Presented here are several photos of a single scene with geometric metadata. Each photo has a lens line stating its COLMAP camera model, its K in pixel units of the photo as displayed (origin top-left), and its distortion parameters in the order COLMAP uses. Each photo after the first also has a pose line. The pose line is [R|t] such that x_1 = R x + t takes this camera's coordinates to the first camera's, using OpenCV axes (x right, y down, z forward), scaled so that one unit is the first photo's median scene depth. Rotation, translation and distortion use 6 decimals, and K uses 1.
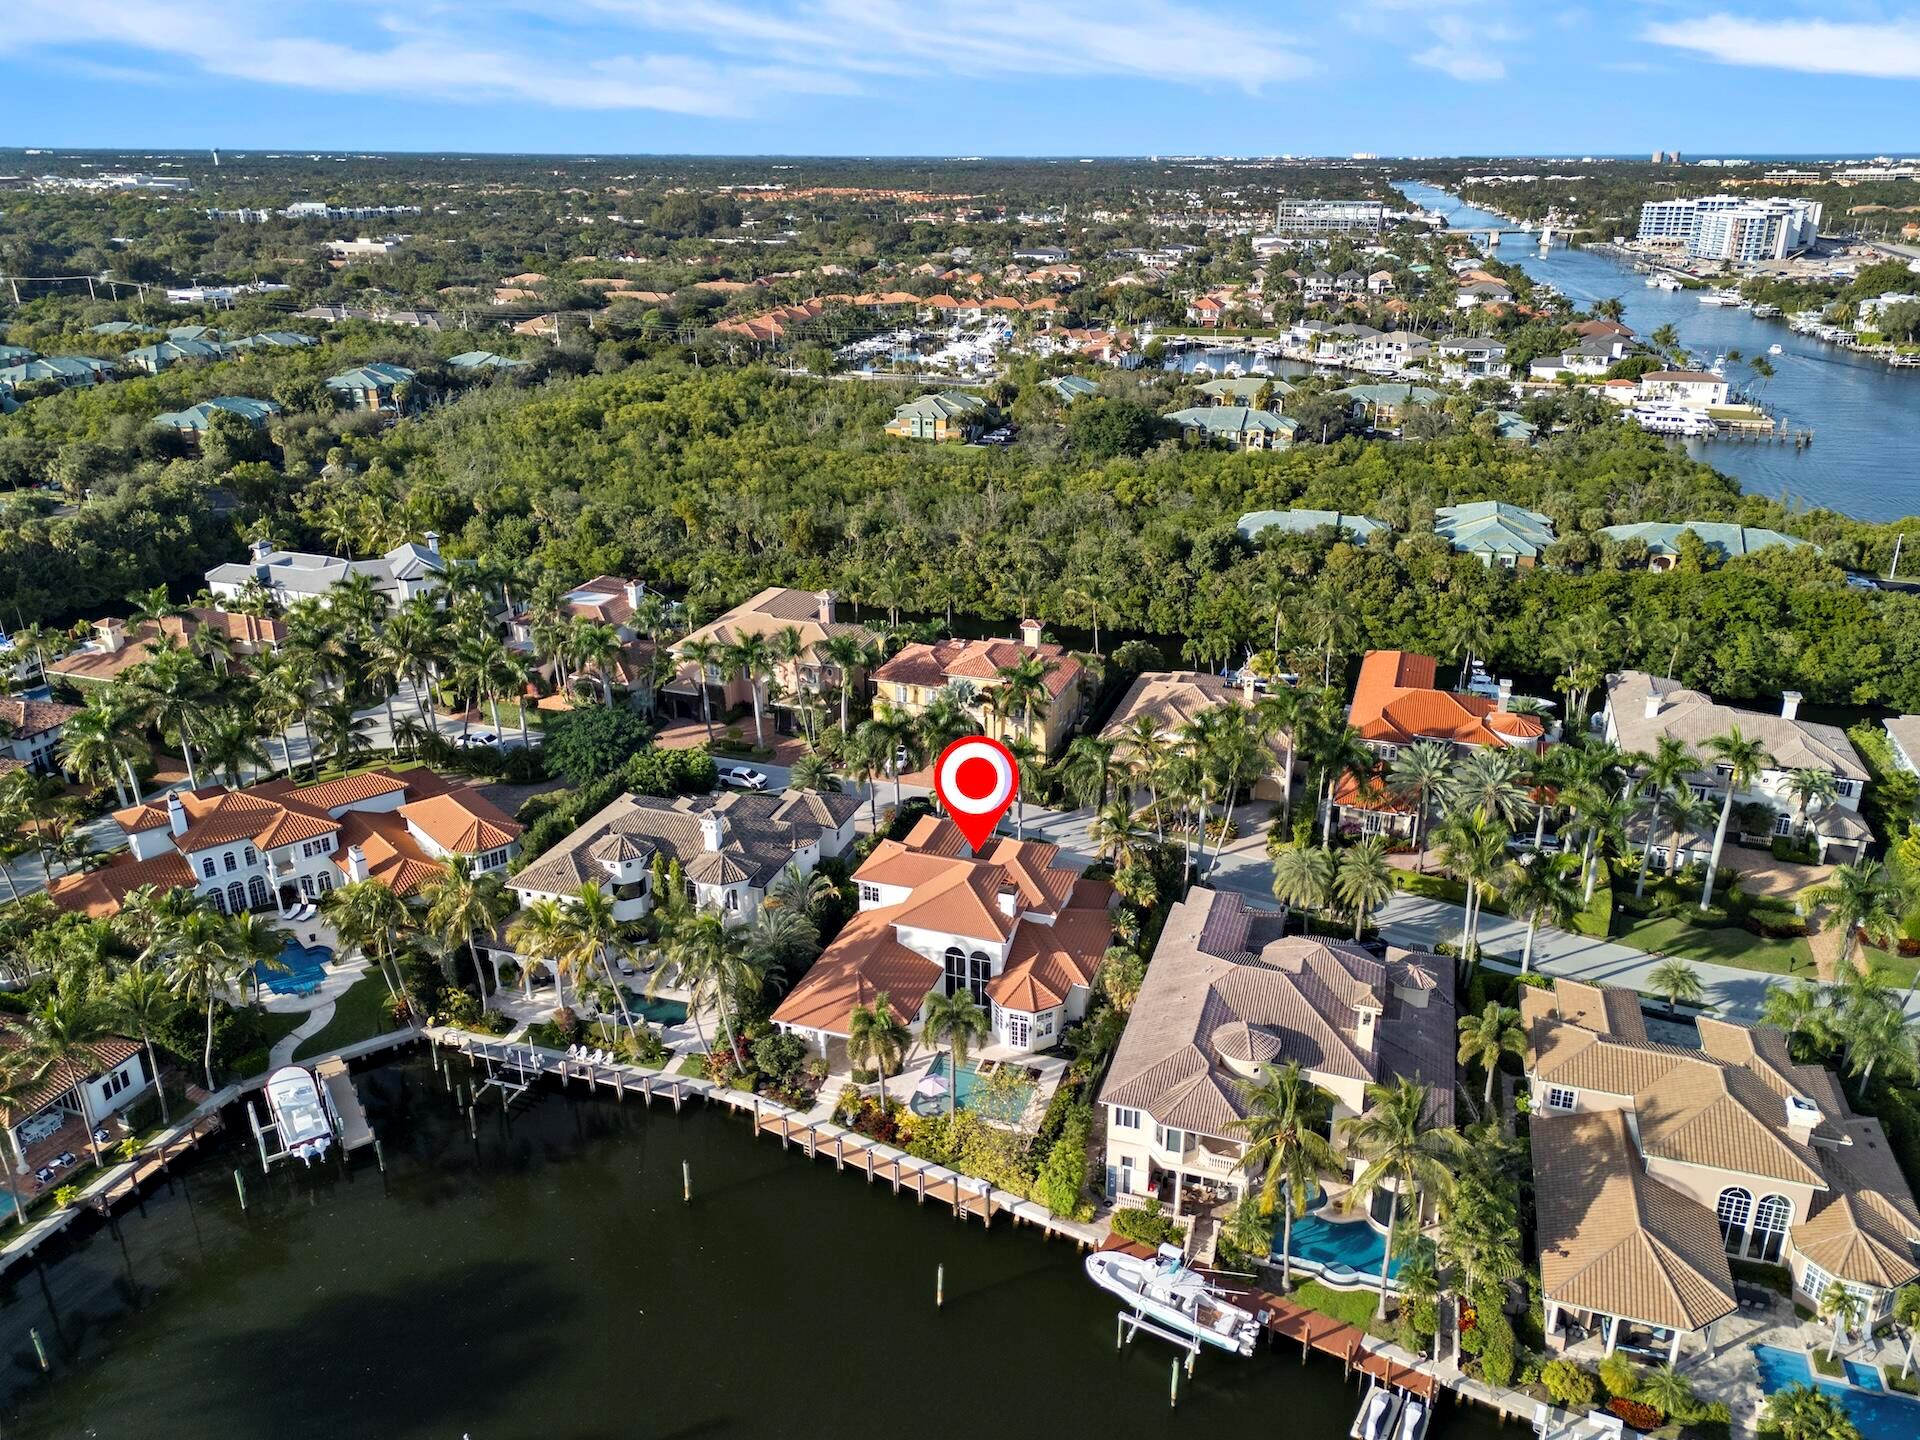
lens RADIAL K [[1350.9, 0, 960.0], [0, 1350.9, 720.0], [0, 0, 1]] dist [-0.002256, 0.000880]
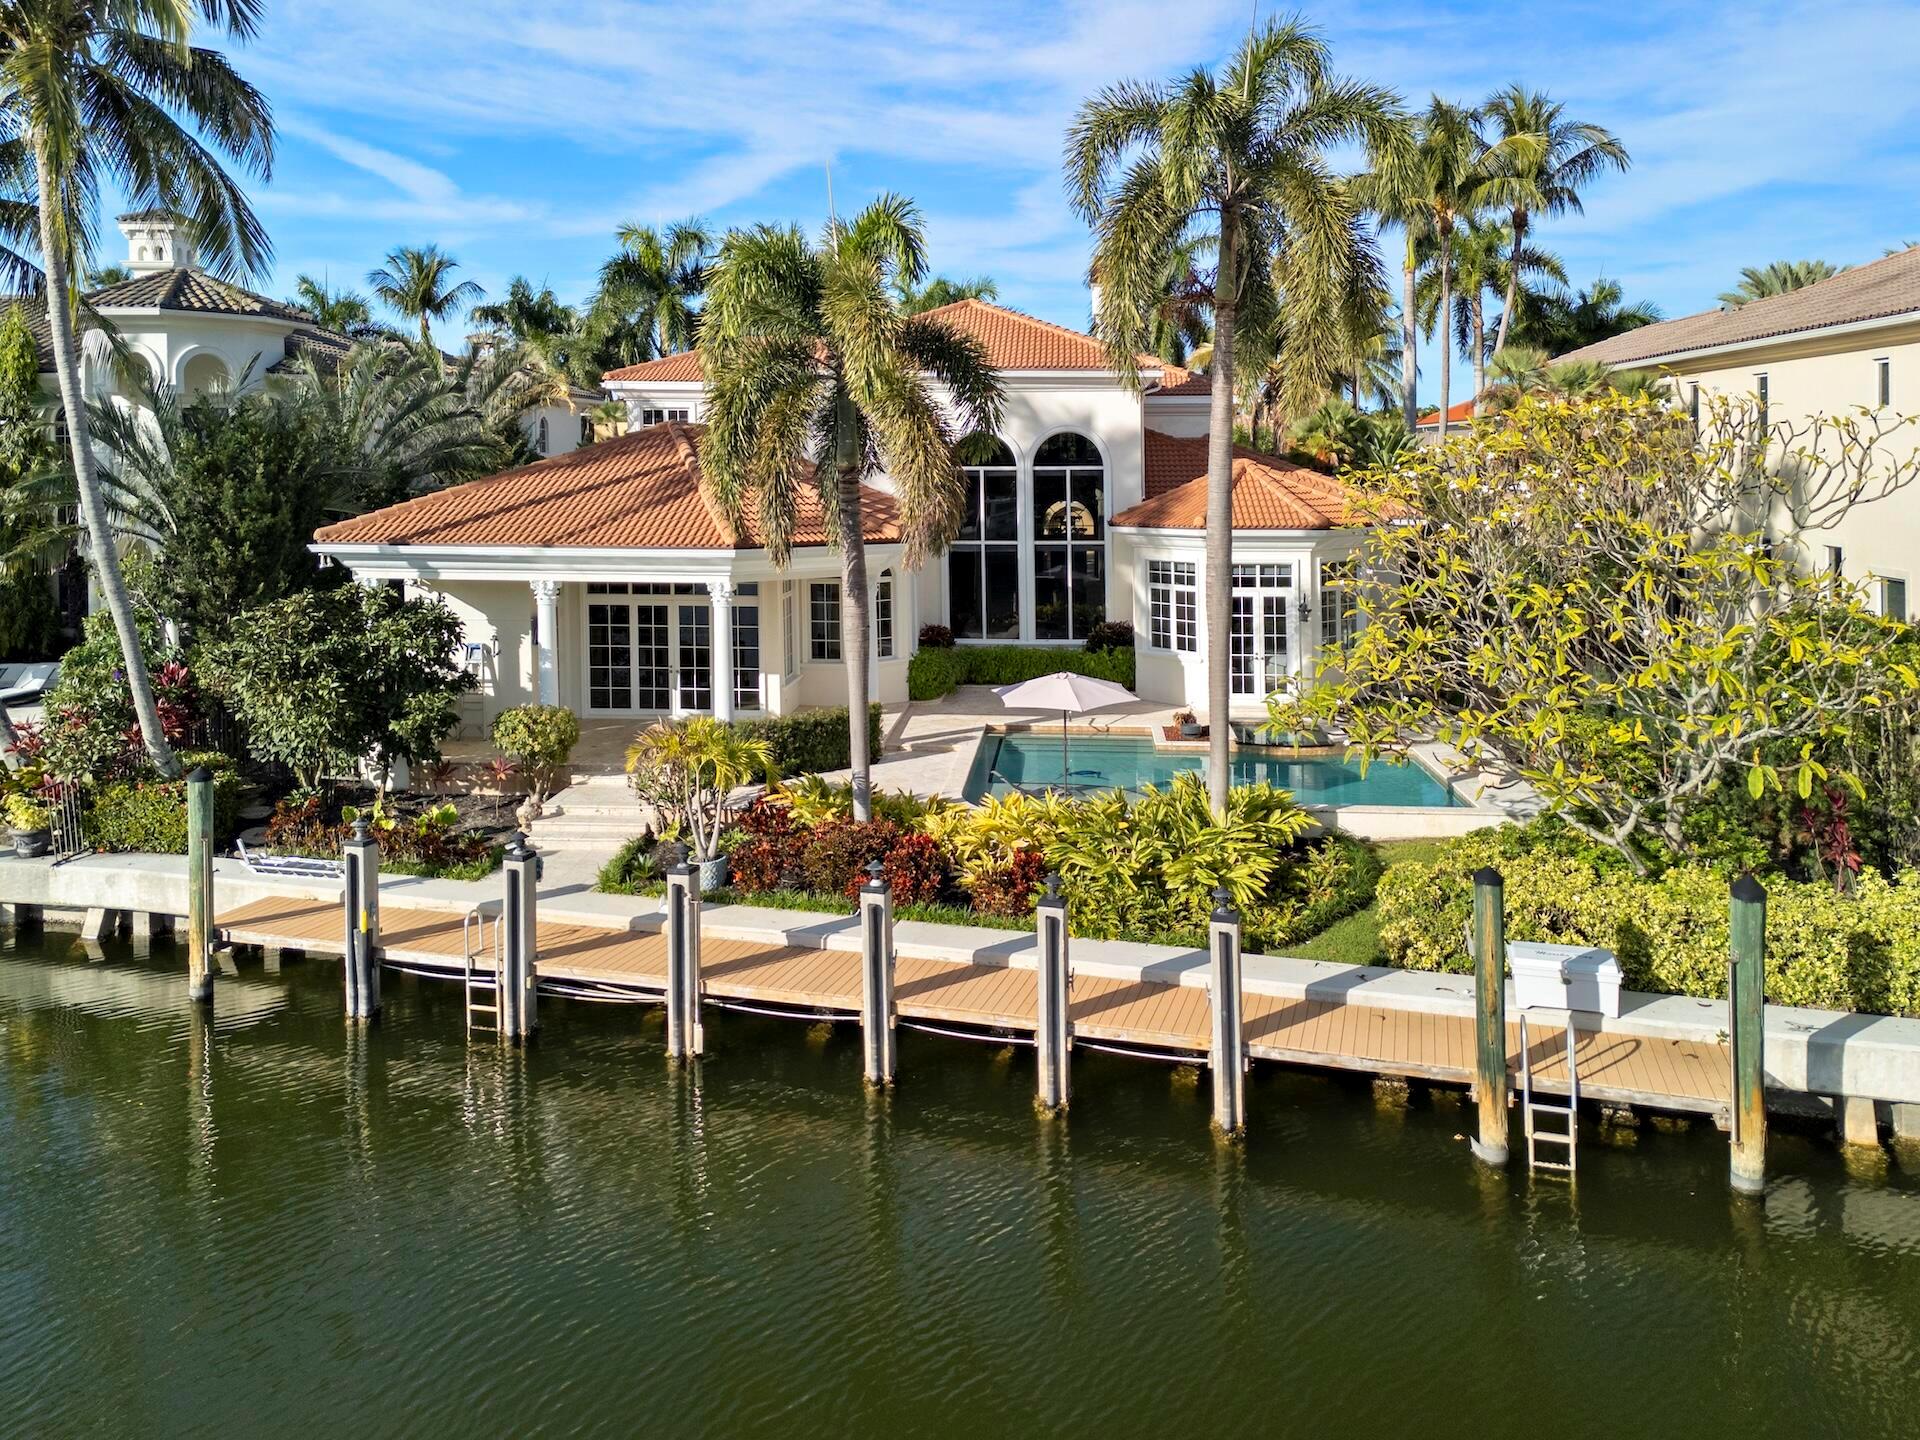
lens RADIAL K [[1350.9, 0, 960.0], [0, 1350.9, 720.0], [0, 0, 1]] dist [-0.002256, 0.000880]
pose [[0.969562, -0.029026, 0.243119, -0.089328], [0.078416, 0.977459, -0.196024, 0.307192], [-0.231949, 0.209122, 0.949983, 0.763314]]
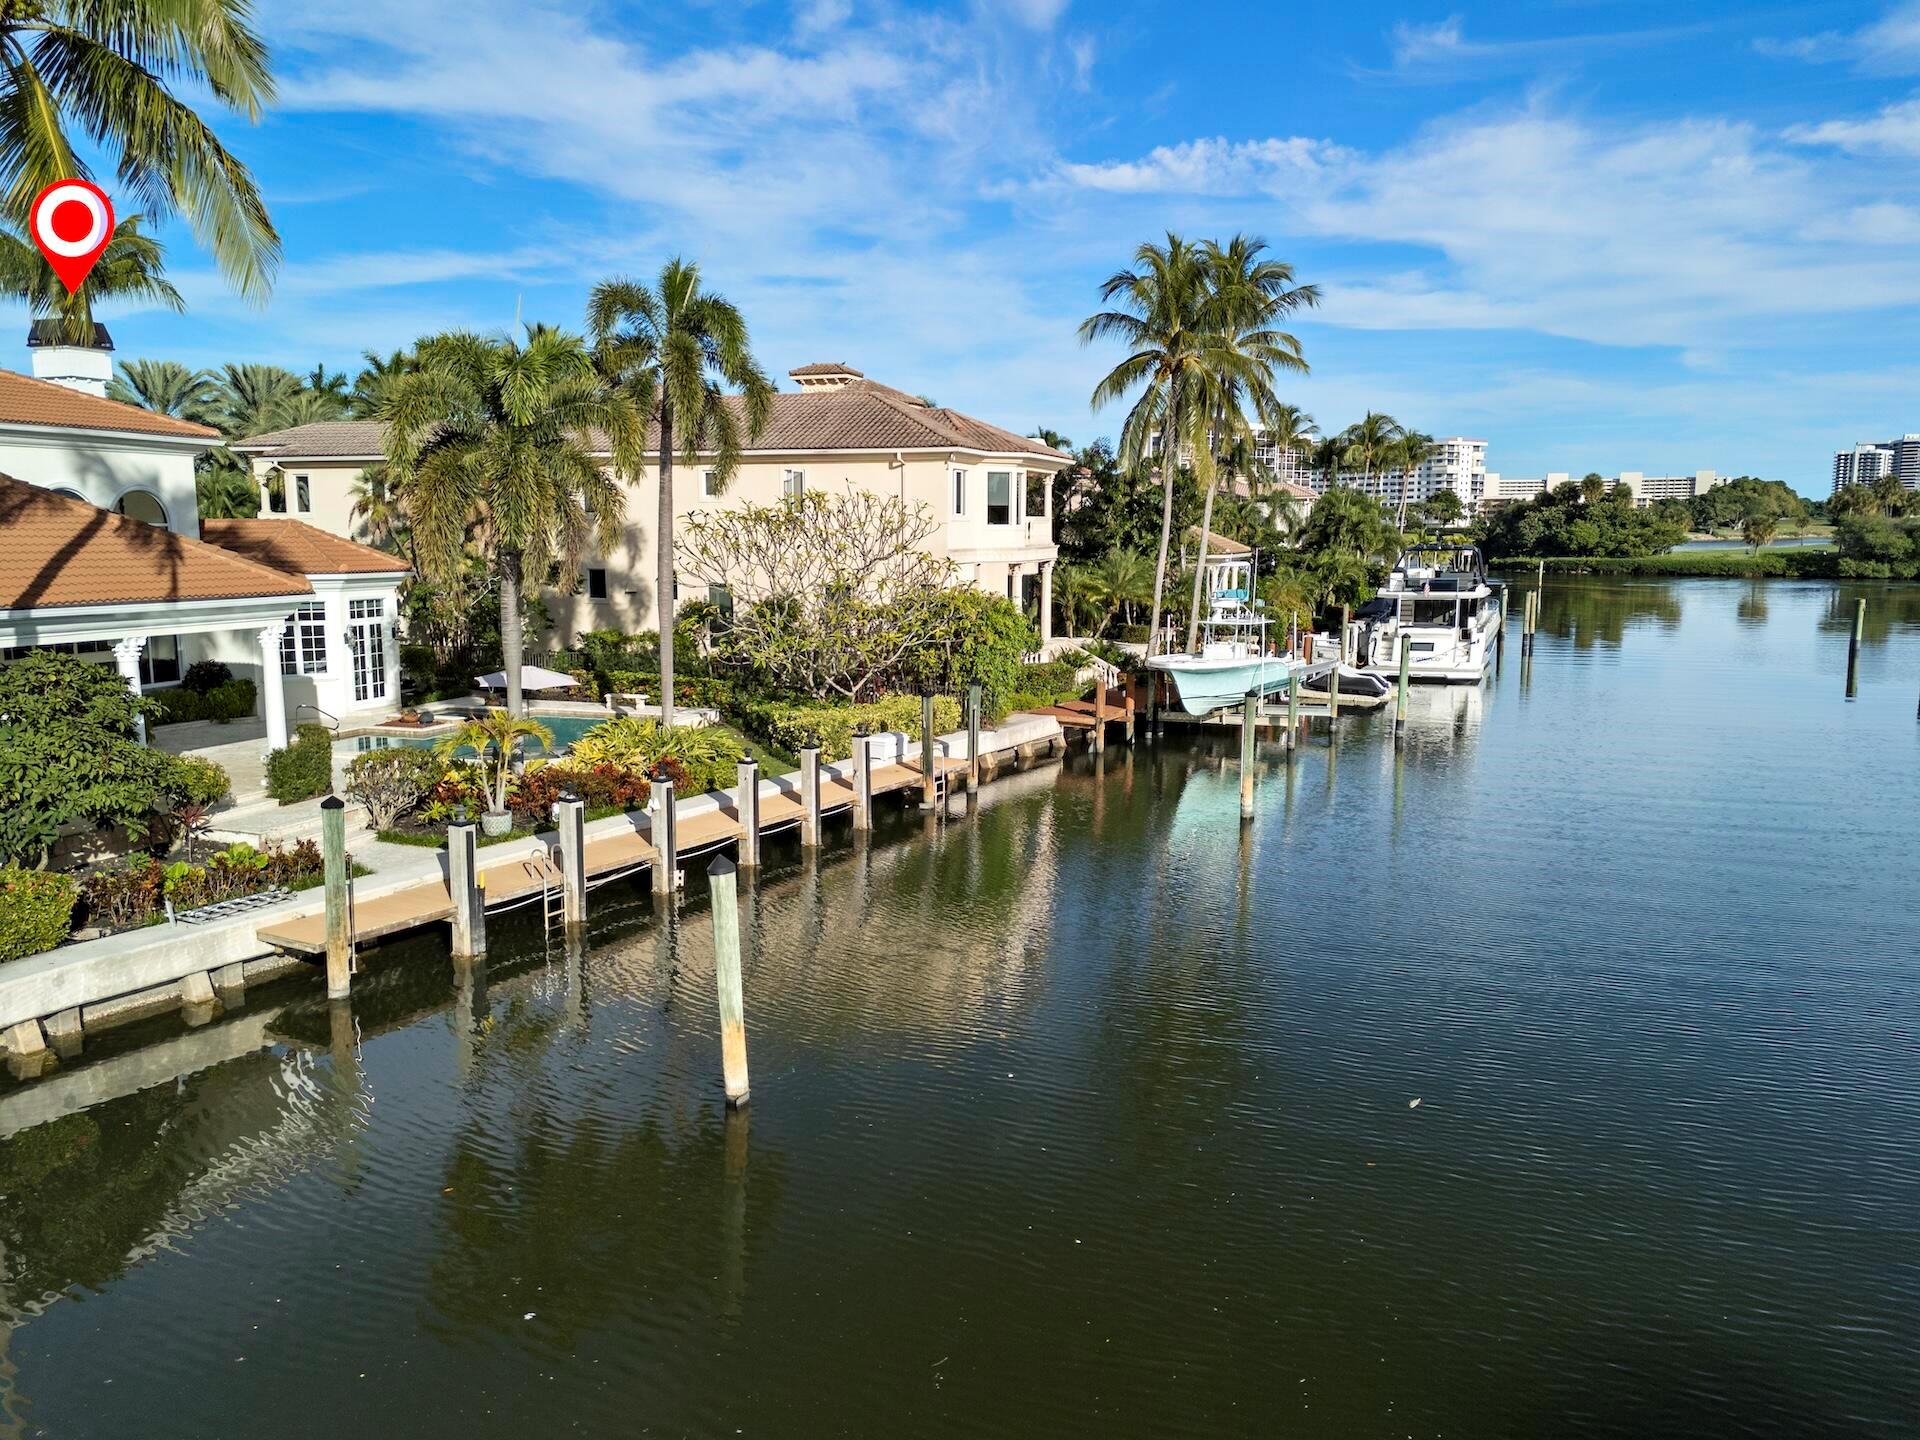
lens RADIAL K [[1350.9, 0, 960.0], [0, 1350.9, 720.0], [0, 0, 1]] dist [-0.002256, 0.000880]
pose [[0.047479, -0.128065, 0.990629, -0.326955], [0.367111, 0.924575, 0.101931, 0.276211], [-0.928964, 0.358832, 0.090912, 0.840526]]
